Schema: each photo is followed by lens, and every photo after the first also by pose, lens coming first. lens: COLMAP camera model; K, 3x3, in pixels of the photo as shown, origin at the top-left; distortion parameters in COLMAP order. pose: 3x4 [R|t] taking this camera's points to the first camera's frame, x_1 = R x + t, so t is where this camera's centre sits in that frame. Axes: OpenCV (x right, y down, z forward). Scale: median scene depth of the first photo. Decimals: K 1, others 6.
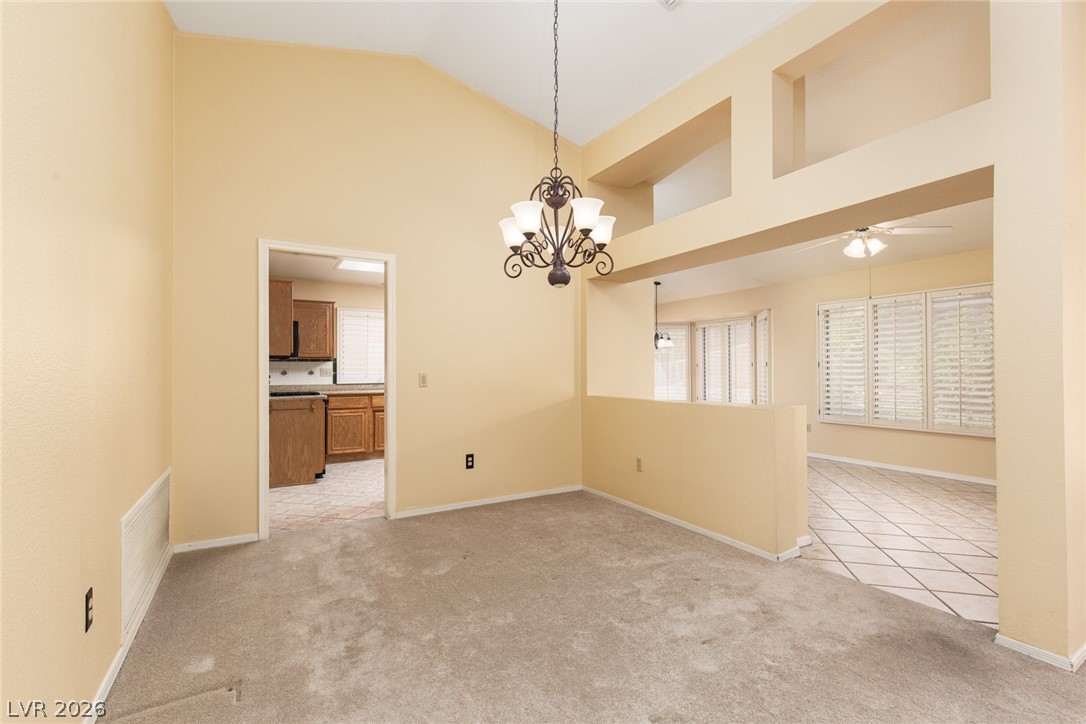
lens RADIAL K [[486.2, 0, 545.5], [0, 486.2, 365.1], [0, 0, 1]] dist [0.002536, 0.000066]
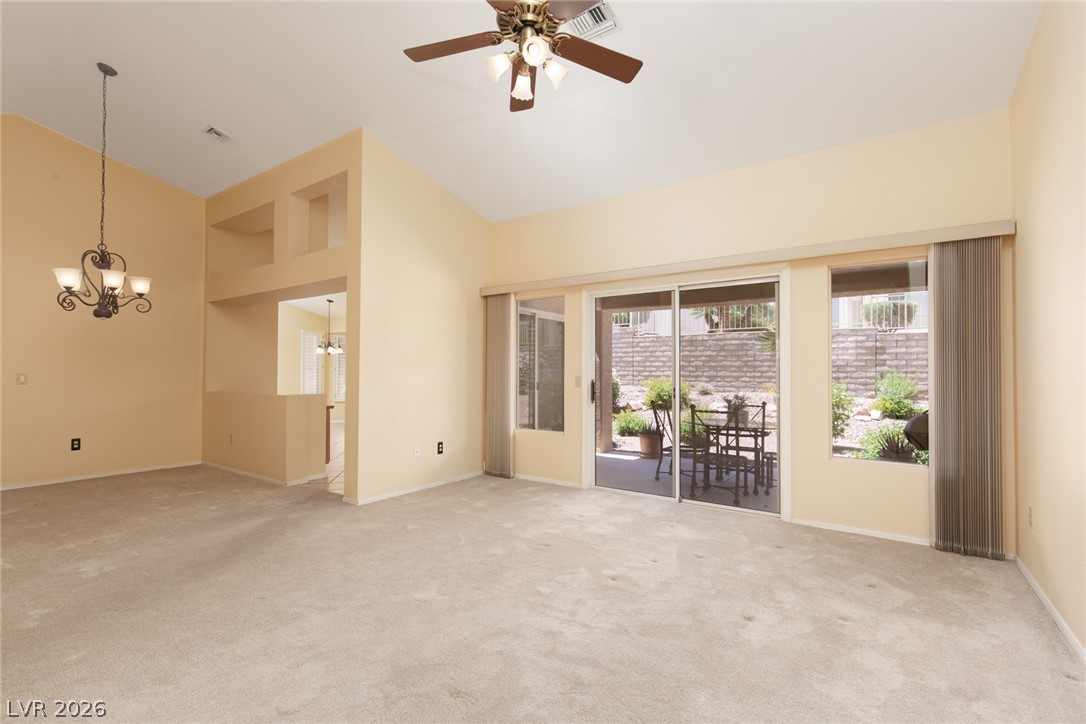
lens RADIAL K [[486.2, 0, 550.7], [0, 486.2, 365.6], [0, 0, 1]] dist [0.002536, 0.000066]
pose [[0.906609, 0.010642, 0.421836, 0.273771], [-0.008675, 0.999941, -0.006580, -0.004345], [-0.421881, 0.002306, 0.906648, -0.424023]]
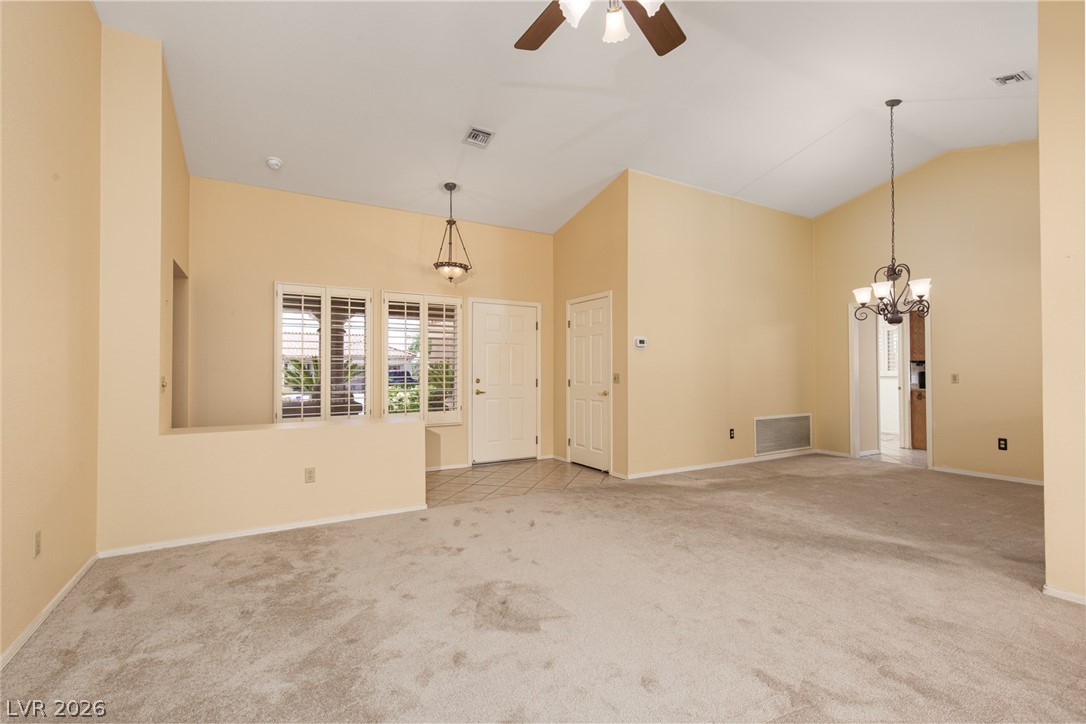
lens RADIAL K [[486.2, 0, 541.9], [0, 486.2, 366.5], [0, 0, 1]] dist [0.002536, 0.000066]
pose [[0.015459, -0.001891, -0.999879, 0.706440], [0.004896, 0.999986, -0.001816, -0.003905], [0.999869, -0.004867, 0.015468, -0.134769]]
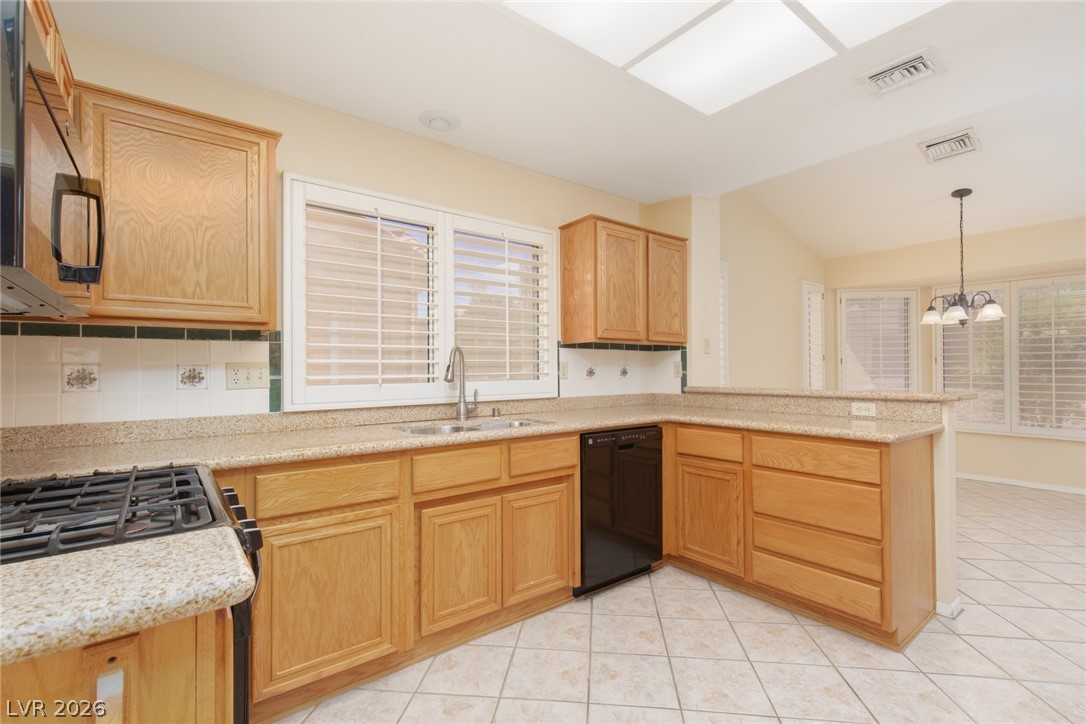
lens RADIAL K [[486.2, 0, 546.9], [0, 486.2, 362.3], [0, 0, 1]] dist [0.002536, 0.000066]
pose [[0.991241, 0.000117, 0.132067, -0.320355], [0.000576, 0.999986, -0.005216, 0.008581], [-0.132065, 0.005247, 0.991227, 0.707294]]
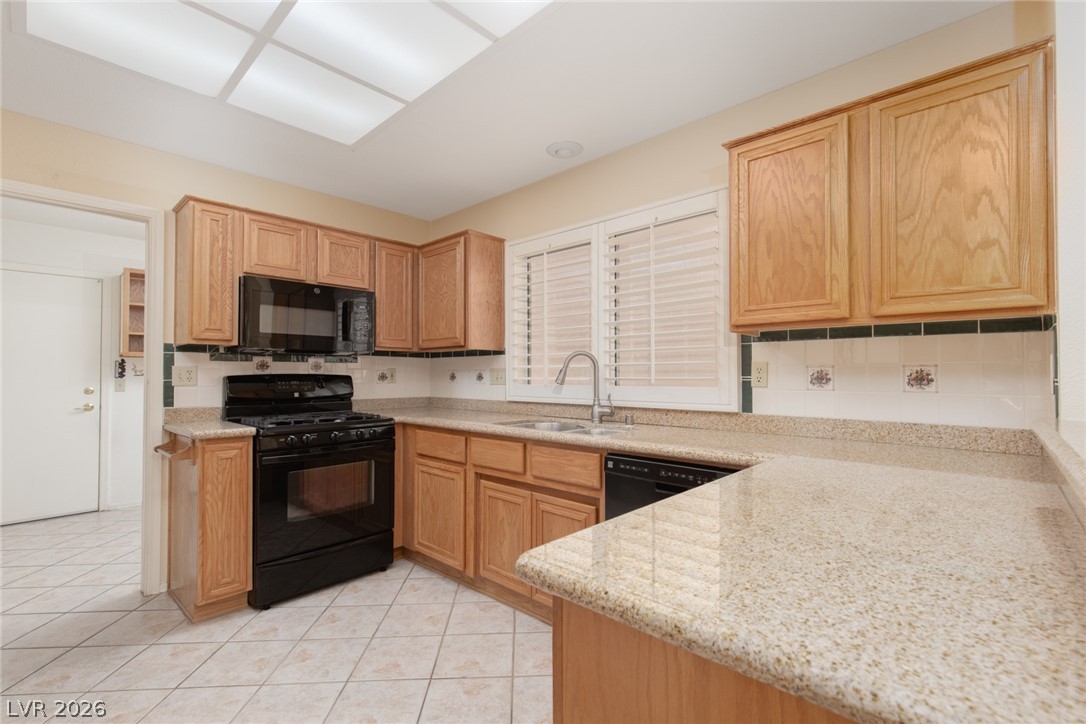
lens RADIAL K [[486.2, 0, 539.8], [0, 486.2, 362.9], [0, 0, 1]] dist [0.002536, 0.000066]
pose [[0.283025, -0.017298, -0.958957, 0.045633], [0.009865, 0.999837, -0.015124, 0.009602], [0.959062, -0.005179, 0.283150, 0.954712]]
